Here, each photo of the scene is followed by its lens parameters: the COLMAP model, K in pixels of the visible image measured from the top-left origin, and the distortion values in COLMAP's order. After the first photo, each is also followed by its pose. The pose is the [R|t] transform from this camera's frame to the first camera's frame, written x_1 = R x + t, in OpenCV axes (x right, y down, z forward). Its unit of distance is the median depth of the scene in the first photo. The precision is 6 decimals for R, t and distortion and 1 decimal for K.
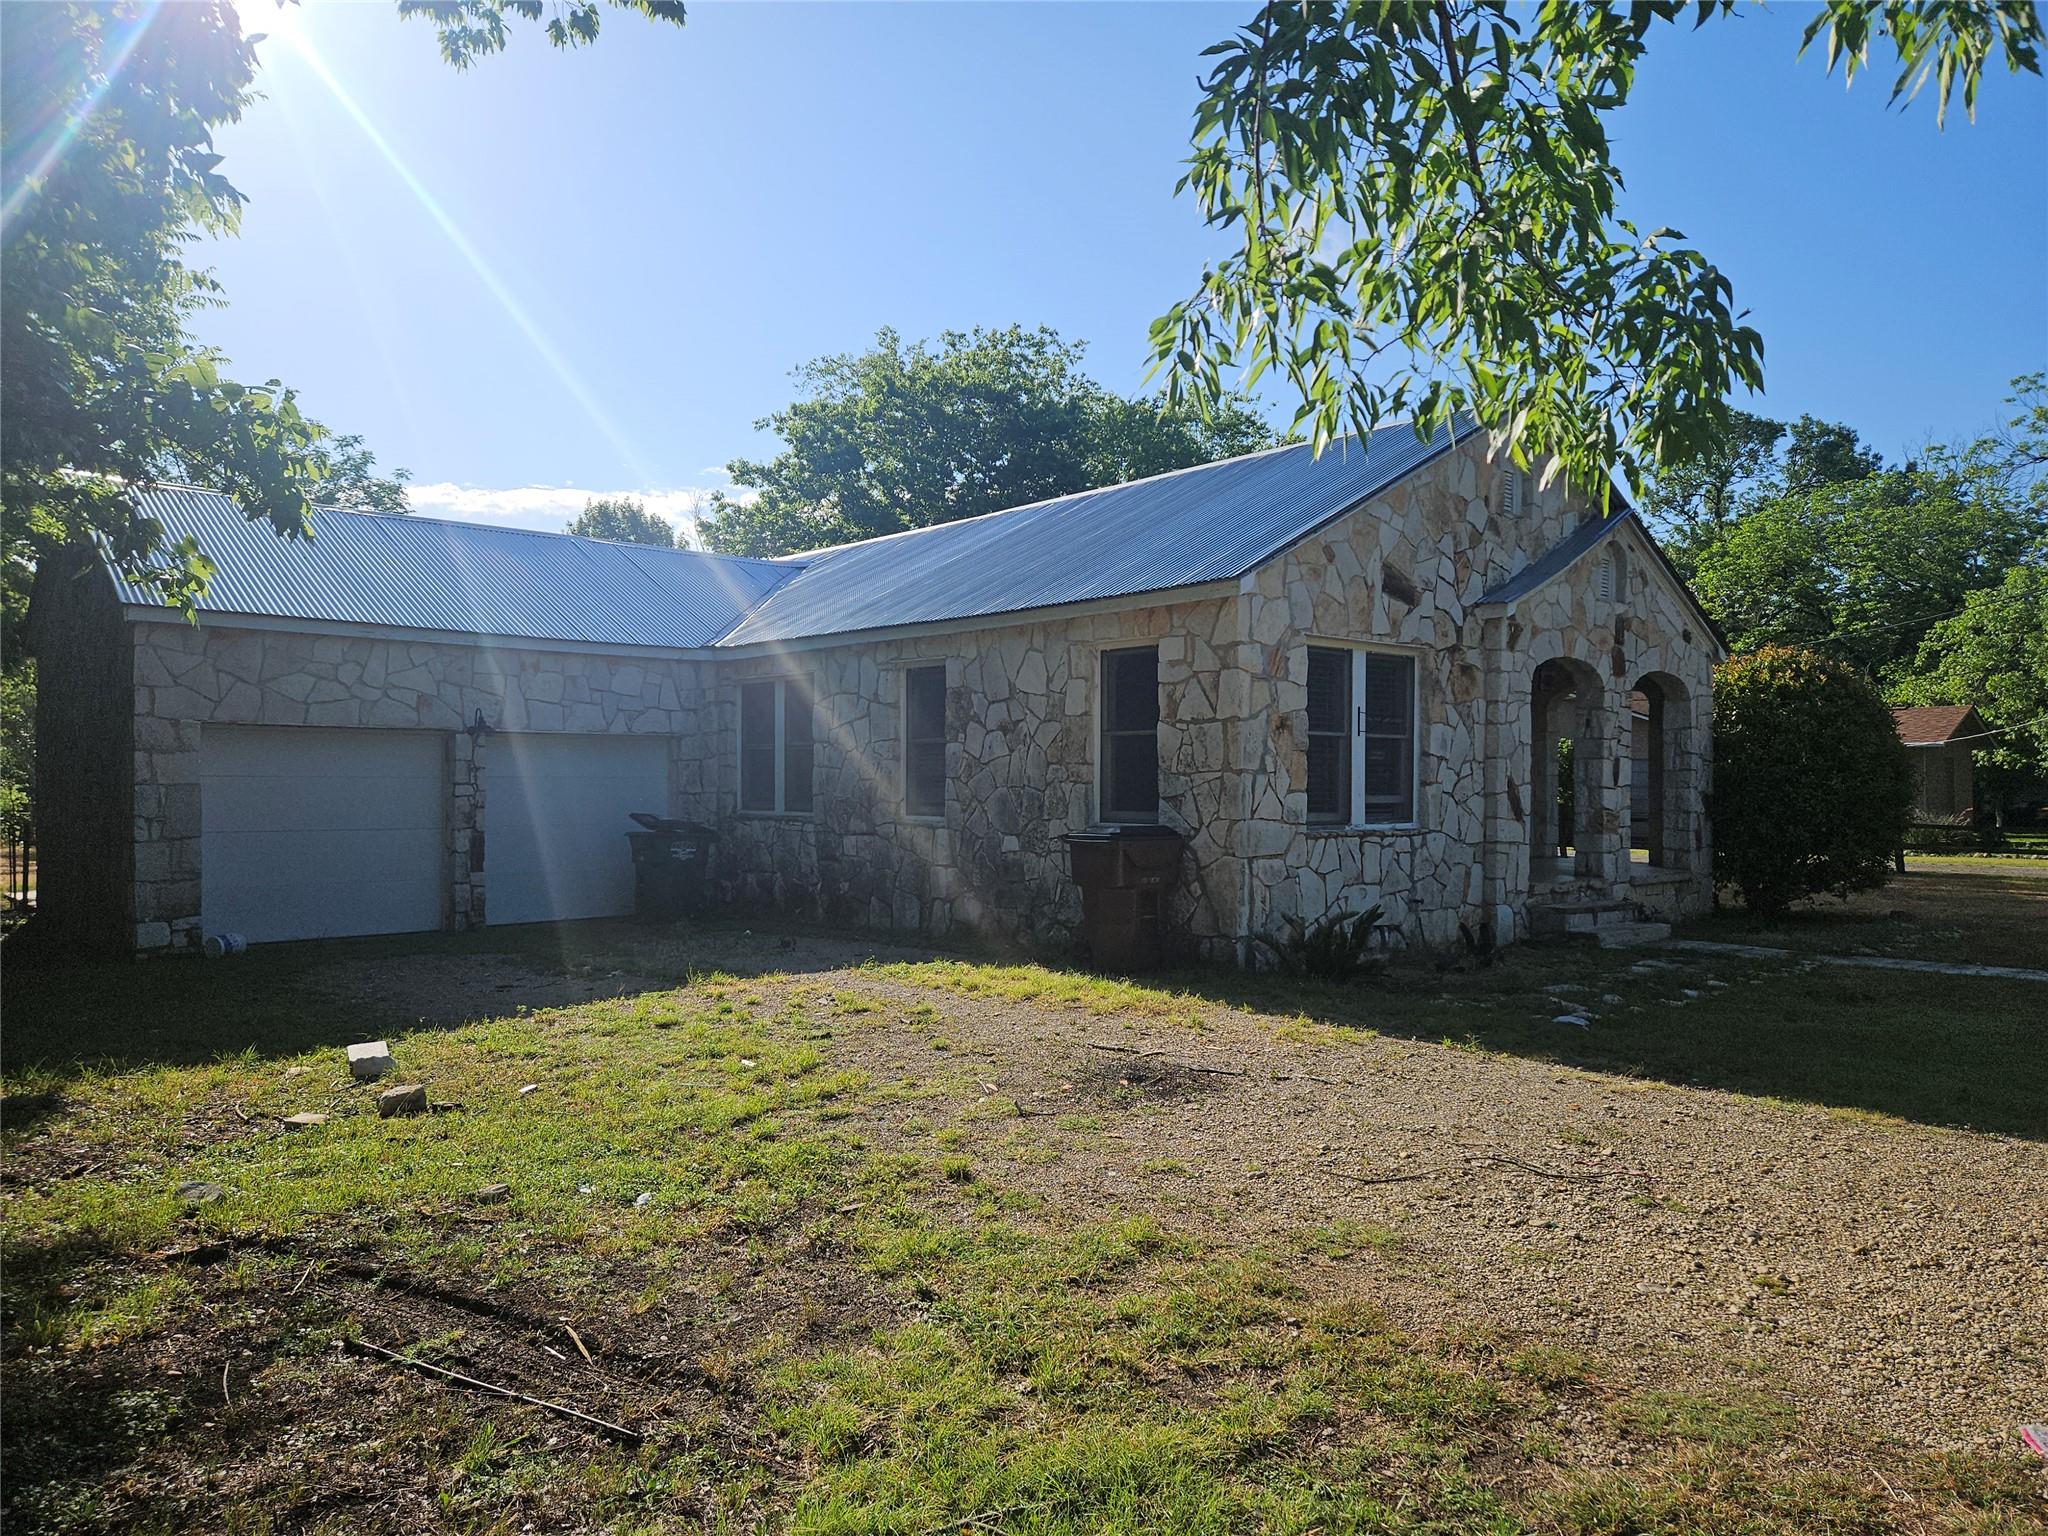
lens RADIAL K [[1373.2, 0, 1024.8], [0, 1373.2, 777.5], [0, 0, 1]] dist [0.000116, -0.000165]
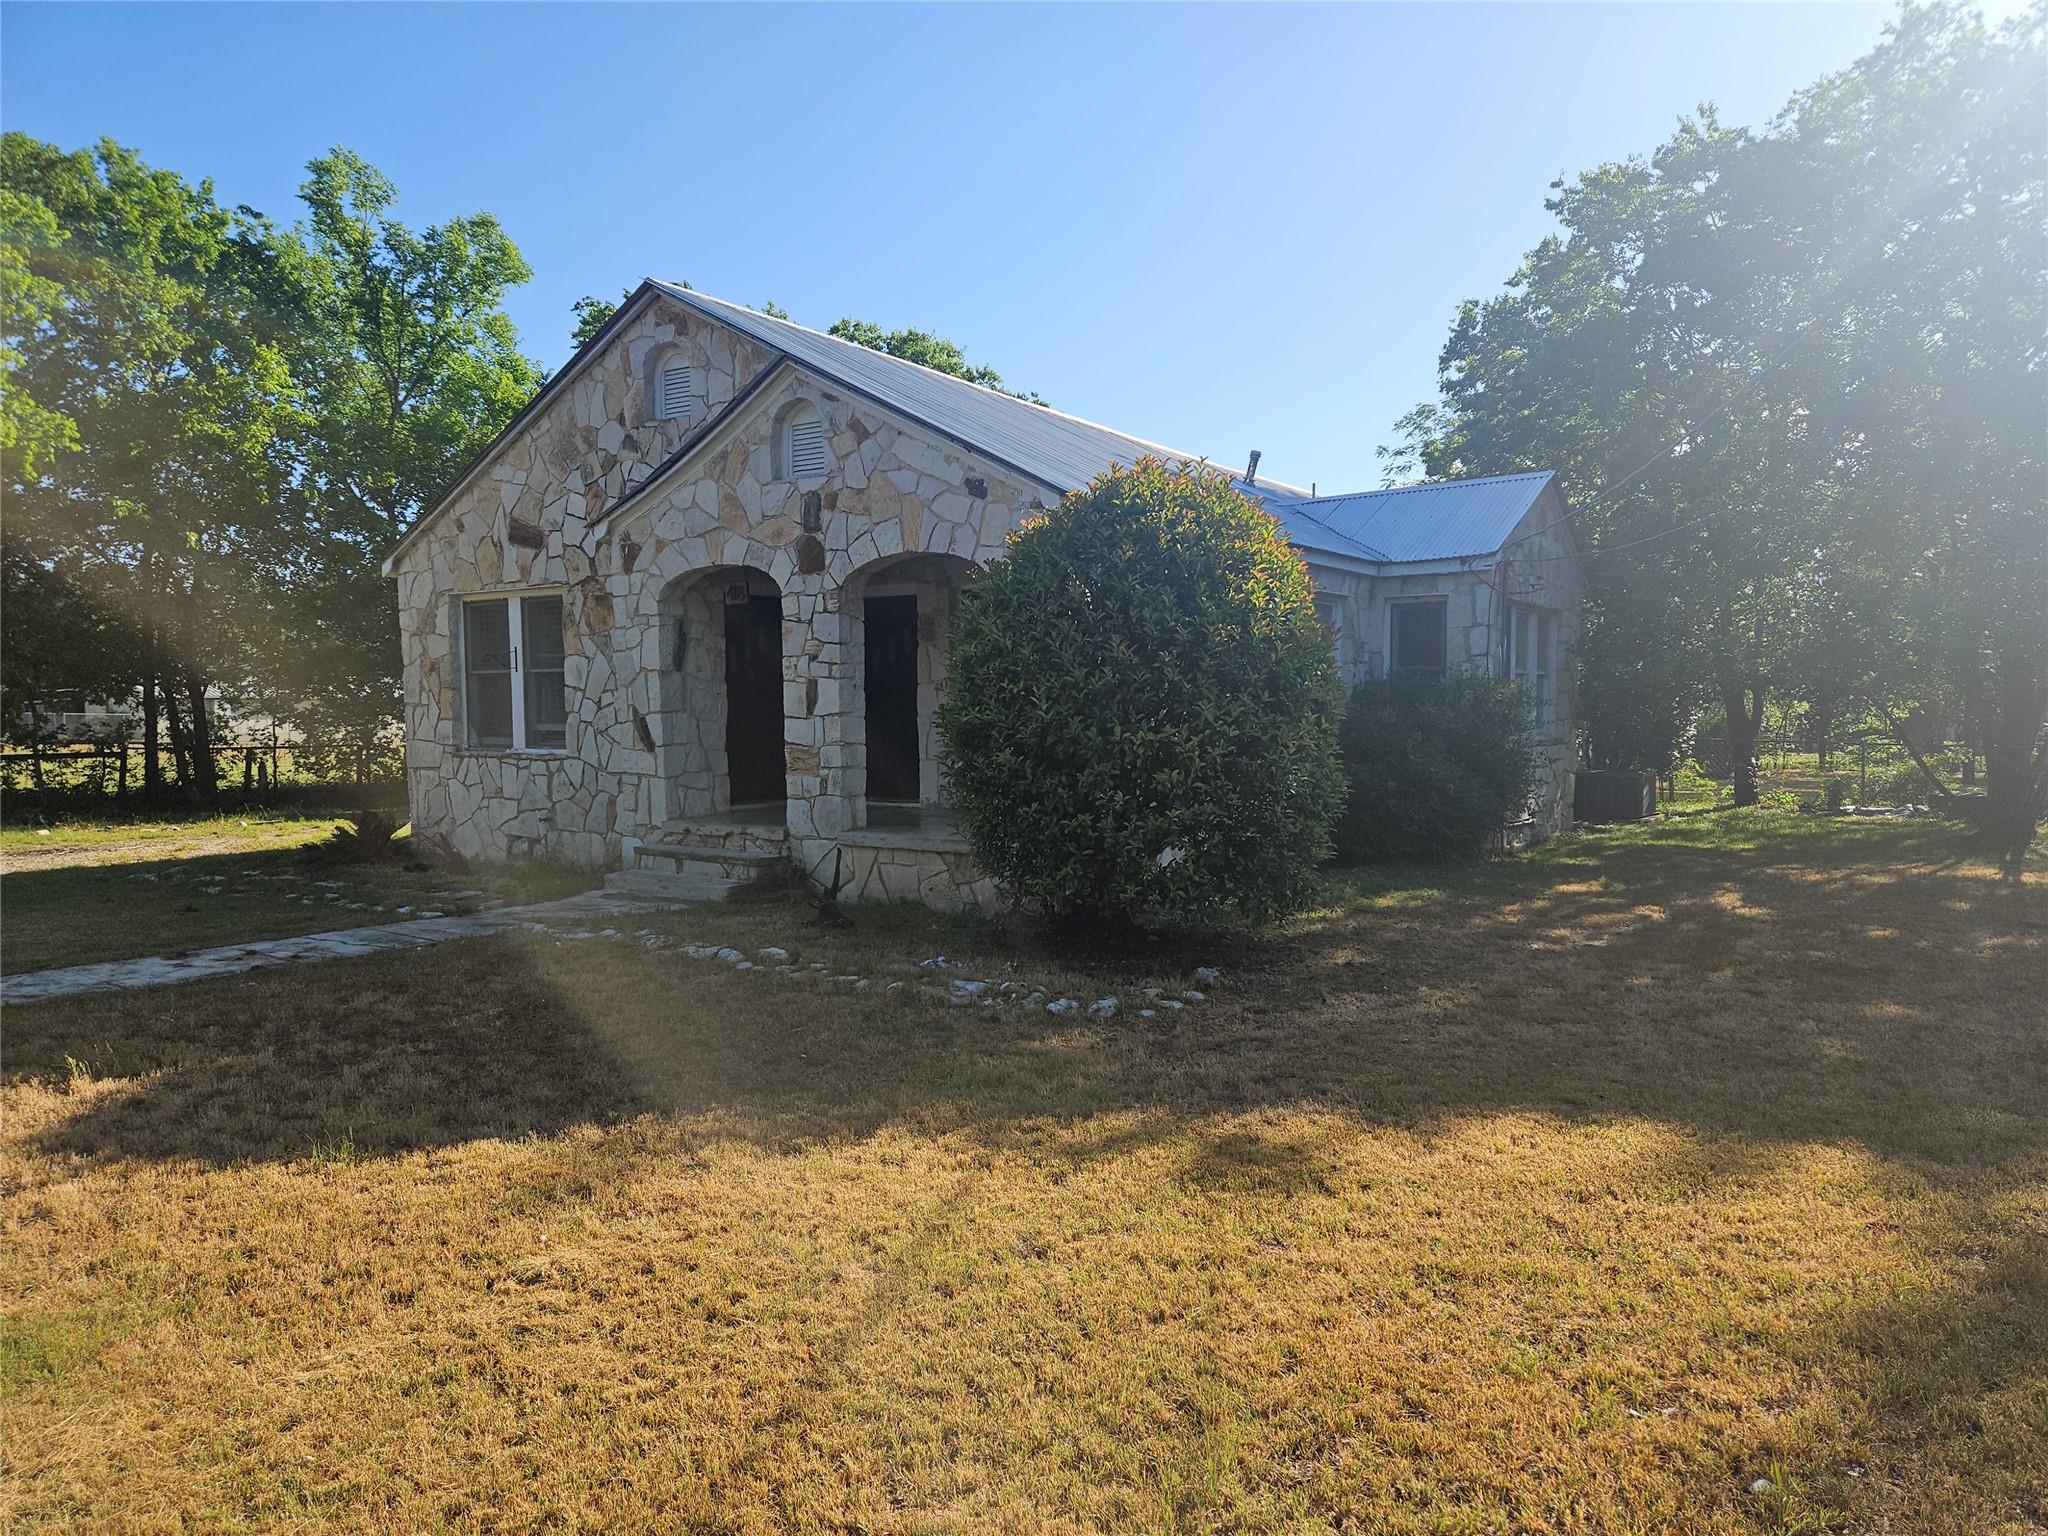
lens RADIAL K [[1373.2, 0, 1025.4], [0, 1373.2, 764.5], [0, 0, 1]] dist [0.000116, -0.000165]
pose [[0.260805, 0.046802, -0.964256, 1.420247], [0.015666, 0.998487, 0.052701, -0.006080], [0.965264, -0.028850, 0.259677, 1.068730]]
